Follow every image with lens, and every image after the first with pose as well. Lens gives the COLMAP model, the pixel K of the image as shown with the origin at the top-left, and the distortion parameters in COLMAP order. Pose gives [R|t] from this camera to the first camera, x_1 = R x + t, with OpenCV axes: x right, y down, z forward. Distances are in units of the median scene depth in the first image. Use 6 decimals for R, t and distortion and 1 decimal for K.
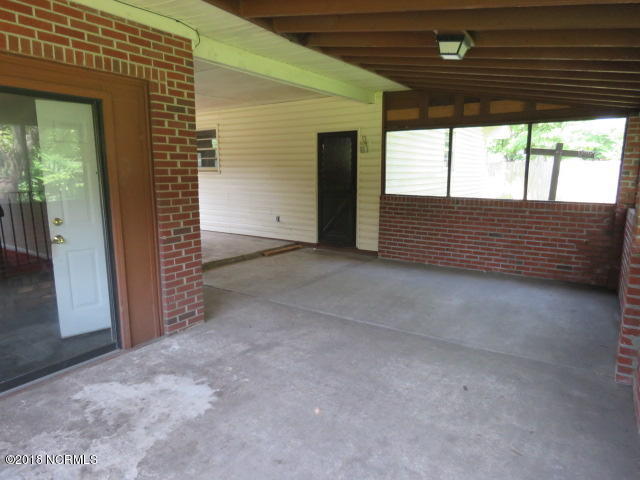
lens RADIAL K [[406.2, 0, 318.6], [0, 406.2, 239.2], [0, 0, 1]] dist [-0.002784, -0.001617]
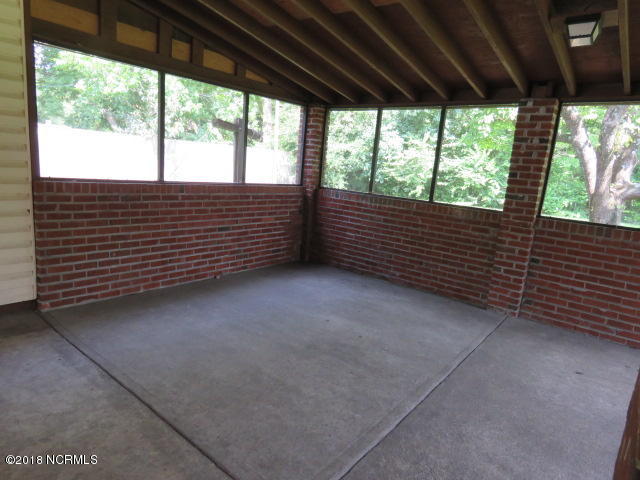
lens RADIAL K [[406.2, 0, 317.2], [0, 406.2, 240.0], [0, 0, 1]] dist [-0.002784, -0.001617]
pose [[0.079489, -0.175636, 0.981241, -0.388336], [0.084317, 0.982013, 0.168943, -0.126080], [-0.993263, 0.069306, 0.092869, 0.874754]]
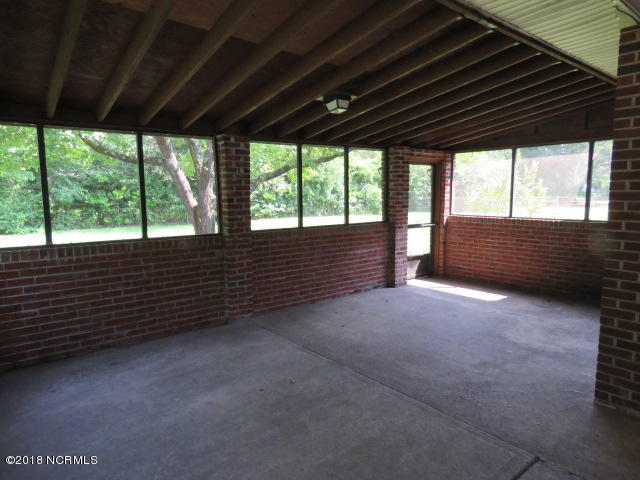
lens RADIAL K [[406.2, 0, 322.2], [0, 406.2, 241.5], [0, 0, 1]] dist [-0.002784, -0.001617]
pose [[-0.957299, -0.020783, 0.288350, -0.014469], [0.060891, 0.960543, 0.271384, -0.229405], [-0.282613, 0.277353, -0.918262, 1.356716]]
